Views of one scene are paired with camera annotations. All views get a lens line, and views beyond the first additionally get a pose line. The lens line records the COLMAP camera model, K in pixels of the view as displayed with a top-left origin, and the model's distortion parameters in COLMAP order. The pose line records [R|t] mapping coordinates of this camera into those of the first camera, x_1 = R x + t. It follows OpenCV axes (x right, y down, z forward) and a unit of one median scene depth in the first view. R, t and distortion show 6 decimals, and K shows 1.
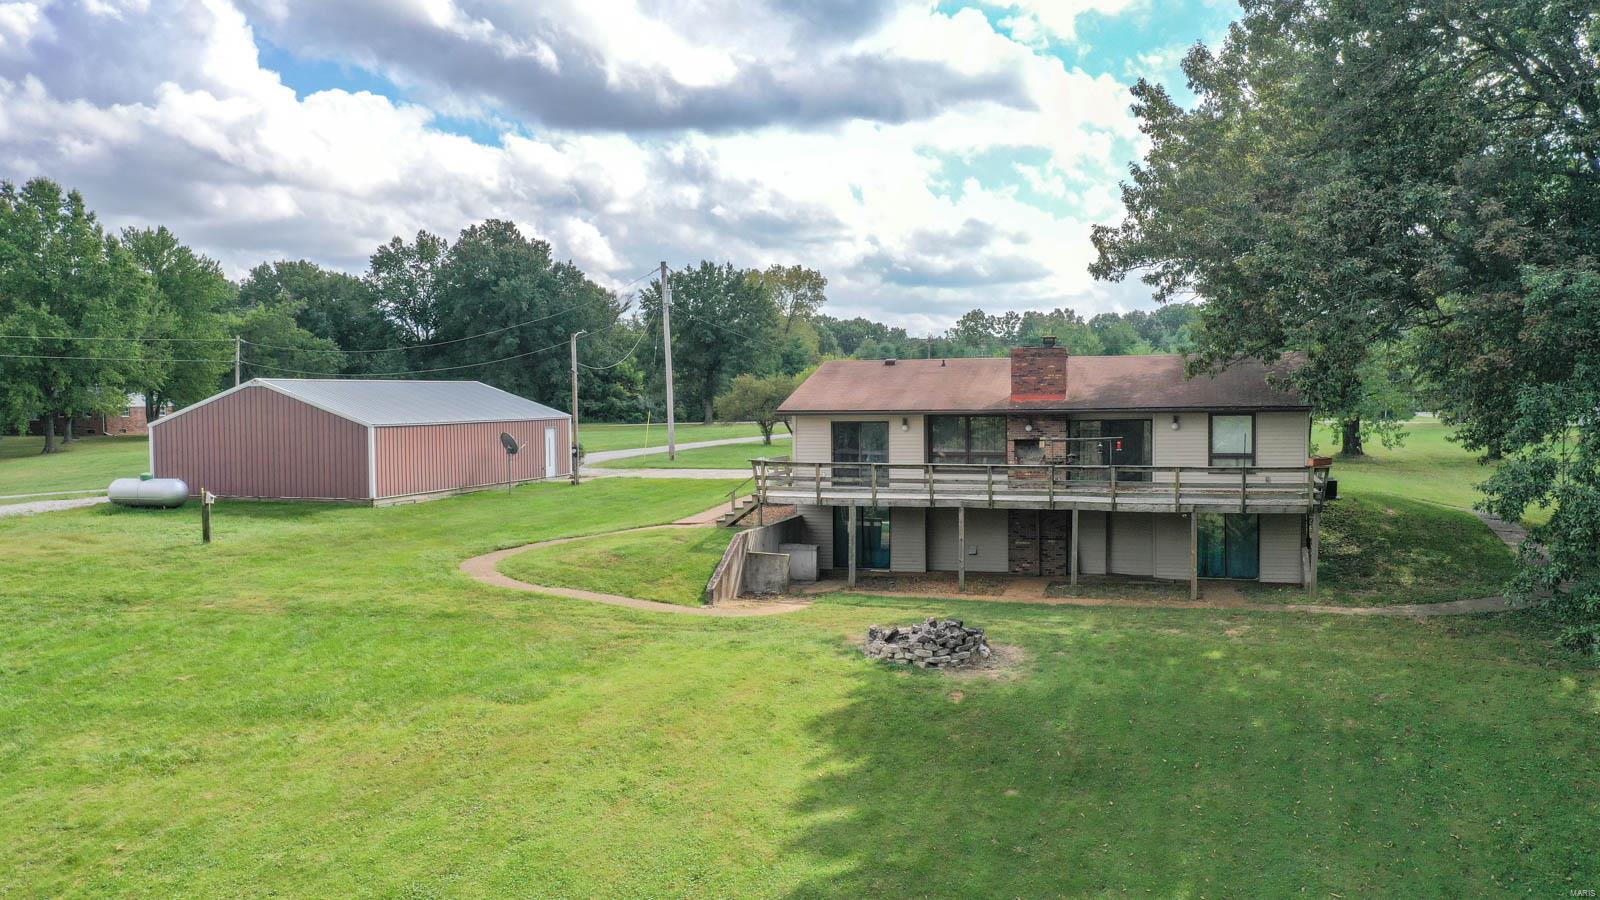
lens RADIAL K [[1264.7, 0, 770.6], [0, 1264.7, 447.2], [0, 0, 1]] dist [-0.008153, 0.003329]
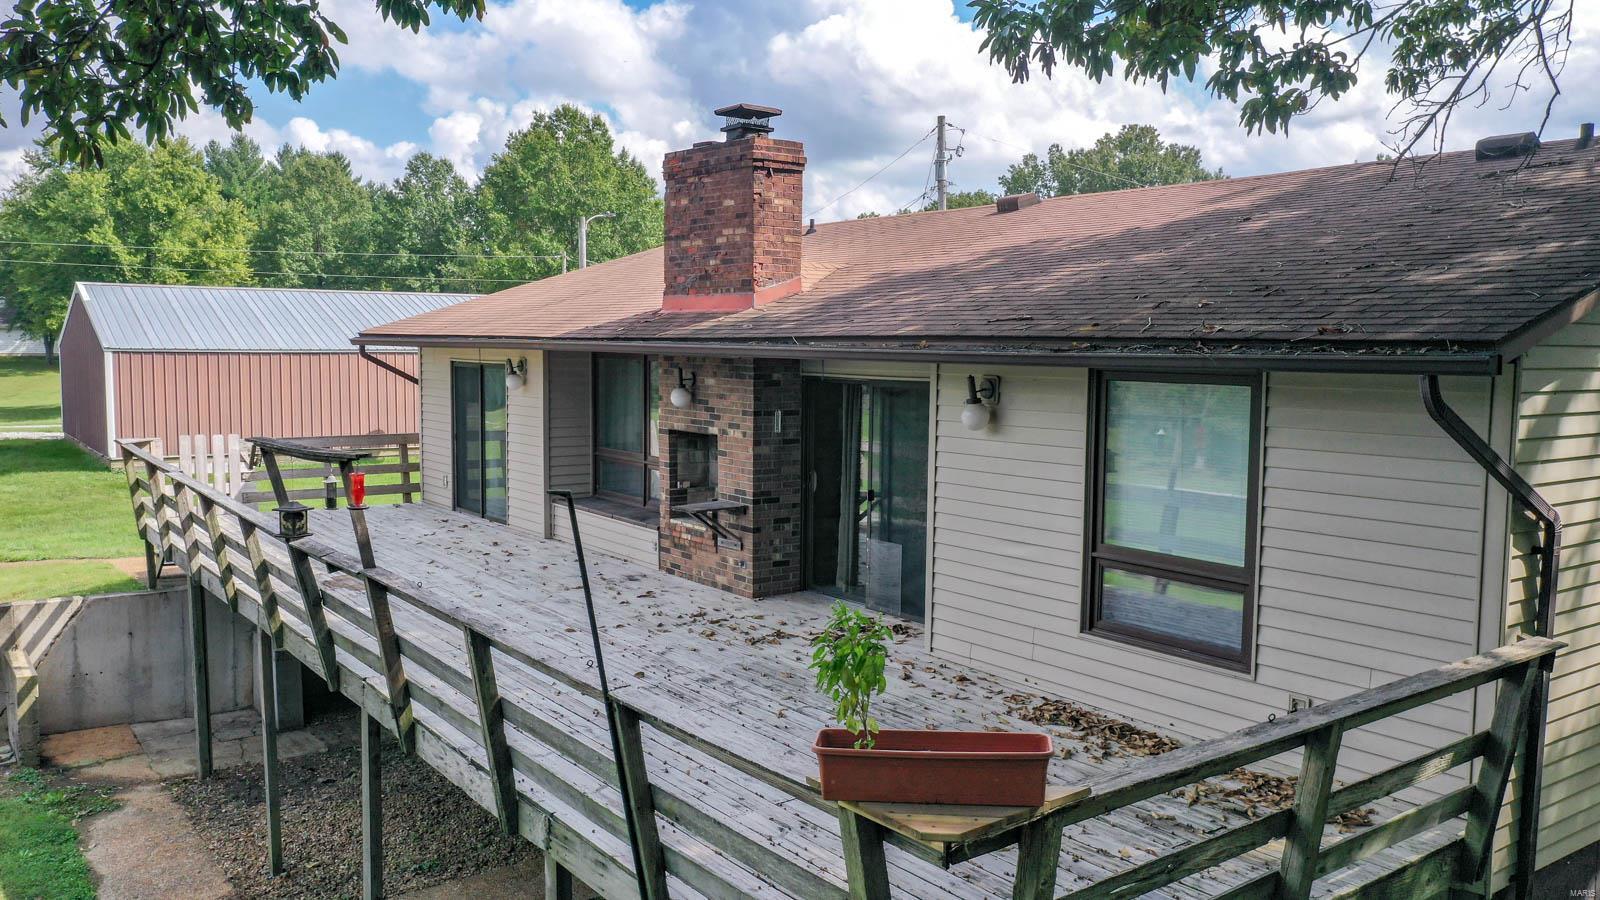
lens RADIAL K [[1264.7, 0, 756.9], [0, 1264.7, 451.1], [0, 0, 1]] dist [-0.008153, 0.003329]
pose [[0.811865, 0.065500, -0.580159, 0.352497], [-0.035747, 0.997399, 0.062583, -0.019357], [0.582750, -0.030070, 0.812095, 0.639171]]
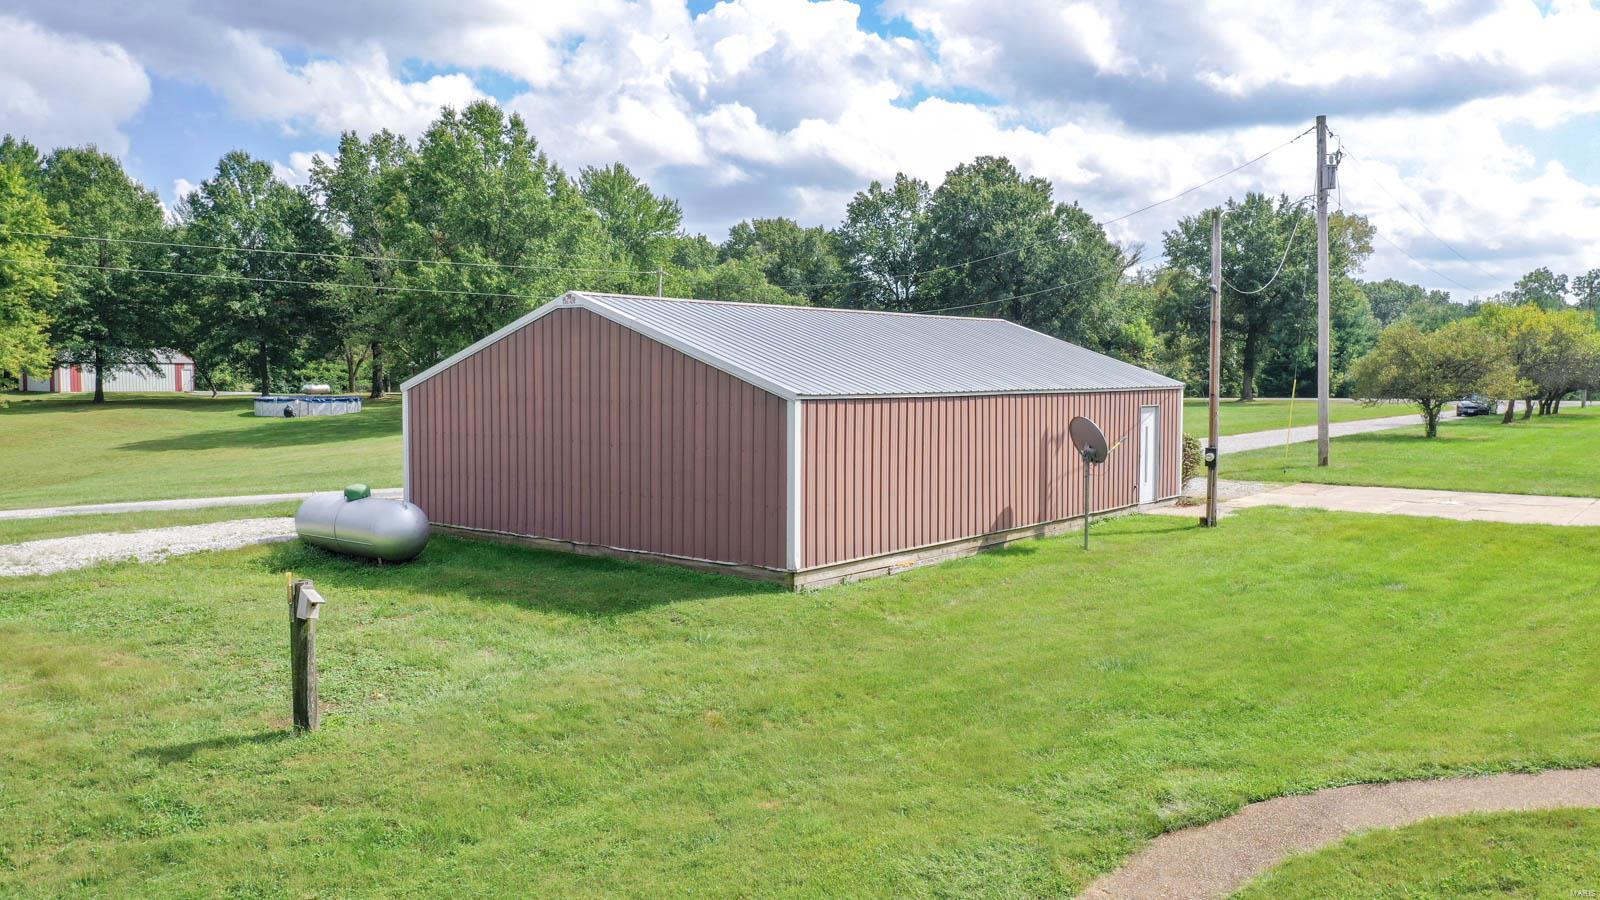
lens RADIAL K [[1264.7, 0, 796.0], [0, 1264.7, 463.2], [0, 0, 1]] dist [-0.008153, 0.003329]
pose [[0.939803, 0.038119, -0.339583, -0.171697], [-0.026041, 0.998858, 0.040056, -0.011917], [0.340722, -0.028802, 0.939723, 0.603652]]
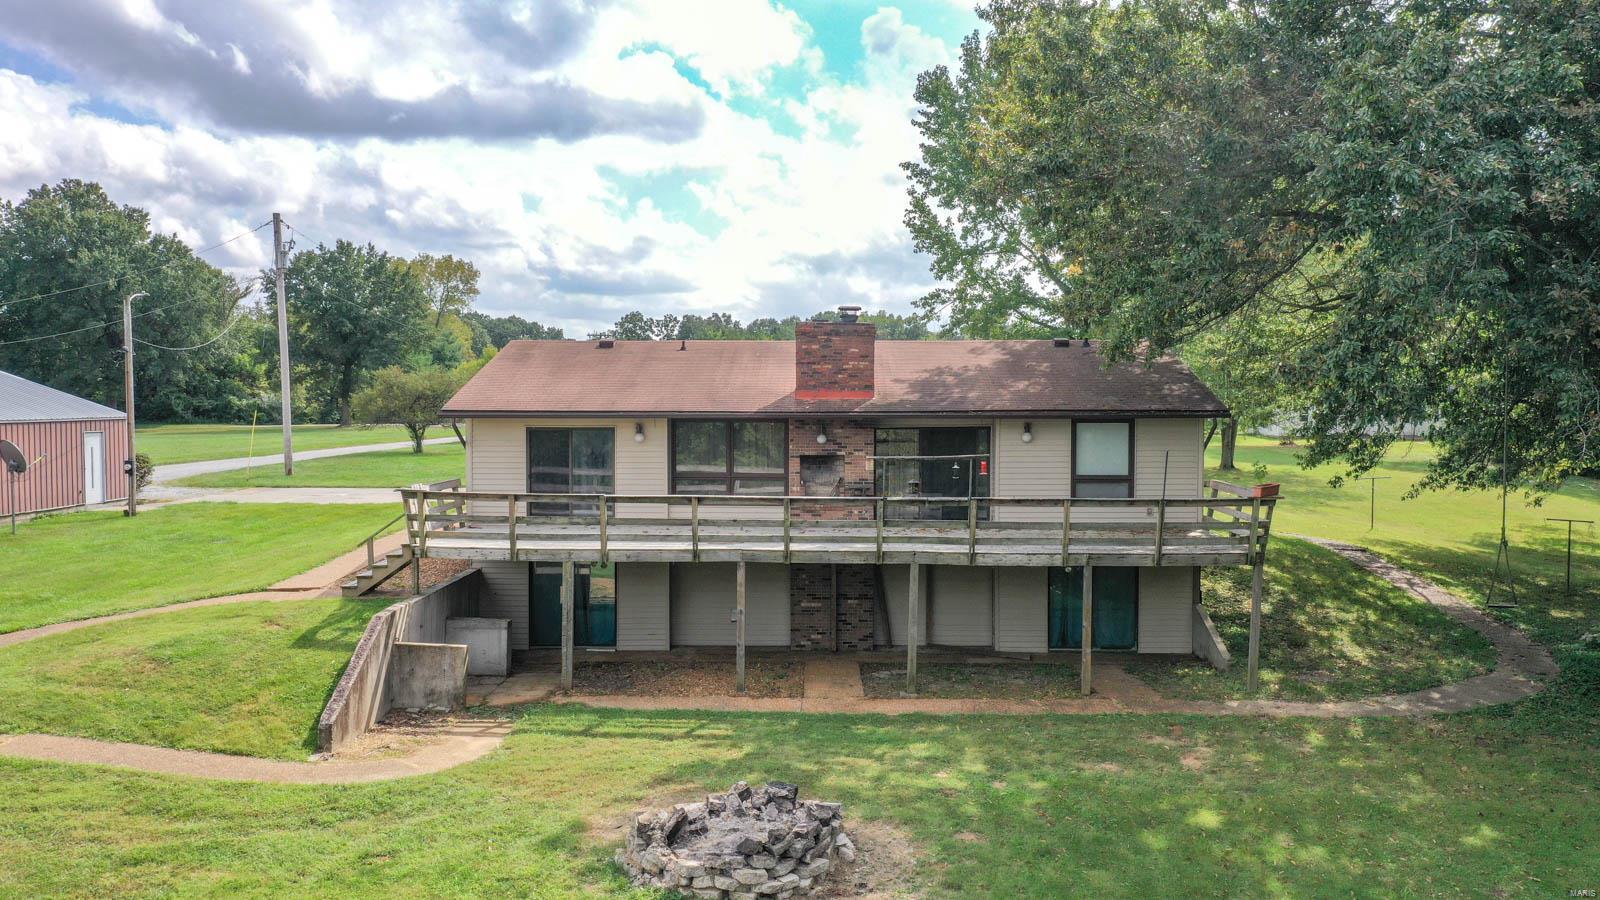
lens RADIAL K [[1264.7, 0, 793.0], [0, 1264.7, 433.1], [0, 0, 1]] dist [-0.008153, 0.003329]
pose [[0.958233, 0.004594, 0.285951, -0.007225], [-0.000669, 0.999904, -0.013821, -0.007463], [-0.285987, 0.013053, 0.958144, 0.295018]]
